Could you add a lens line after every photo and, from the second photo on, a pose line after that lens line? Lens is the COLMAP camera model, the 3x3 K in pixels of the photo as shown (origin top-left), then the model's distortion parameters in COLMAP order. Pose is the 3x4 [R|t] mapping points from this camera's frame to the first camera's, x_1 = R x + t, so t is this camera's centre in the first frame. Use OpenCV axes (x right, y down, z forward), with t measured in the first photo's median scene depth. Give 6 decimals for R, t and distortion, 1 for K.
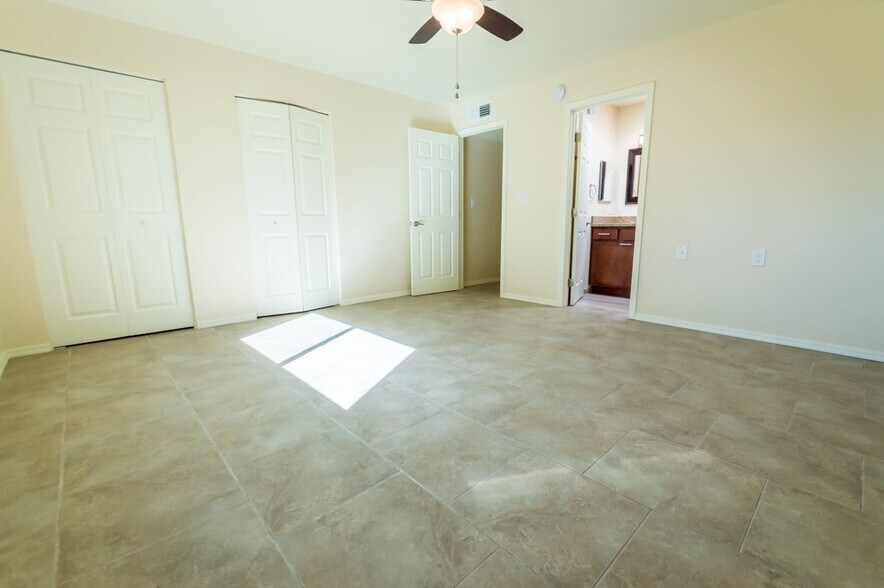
lens RADIAL K [[385.9, 0, 442.6], [0, 385.9, 295.4], [0, 0, 1]] dist [0.002221, -0.000827]
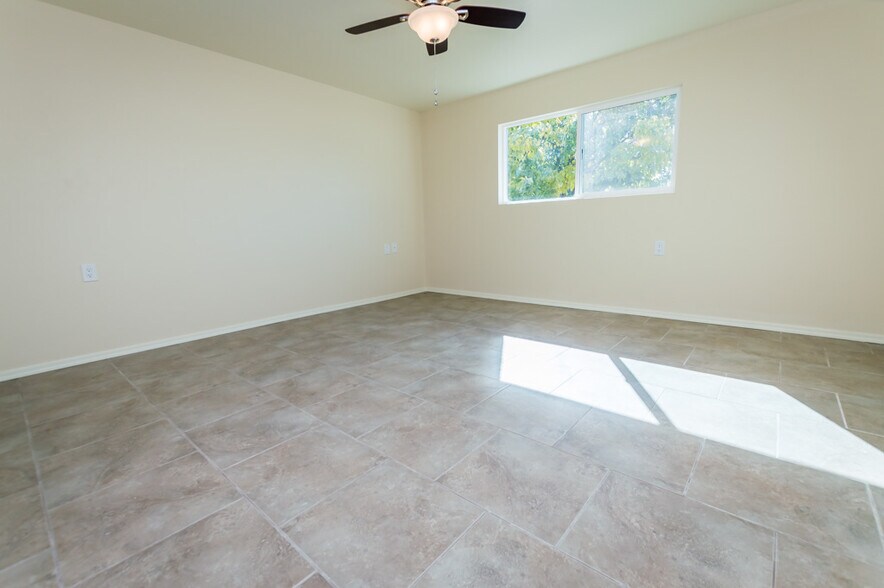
lens RADIAL K [[385.9, 0, 442.6], [0, 385.9, 295.4], [0, 0, 1]] dist [0.002221, -0.000827]
pose [[-0.993186, 0.053269, -0.103658, 0.143366], [0.014188, 0.938079, 0.346131, -0.360820], [0.115677, 0.342302, -0.932442, 1.973832]]
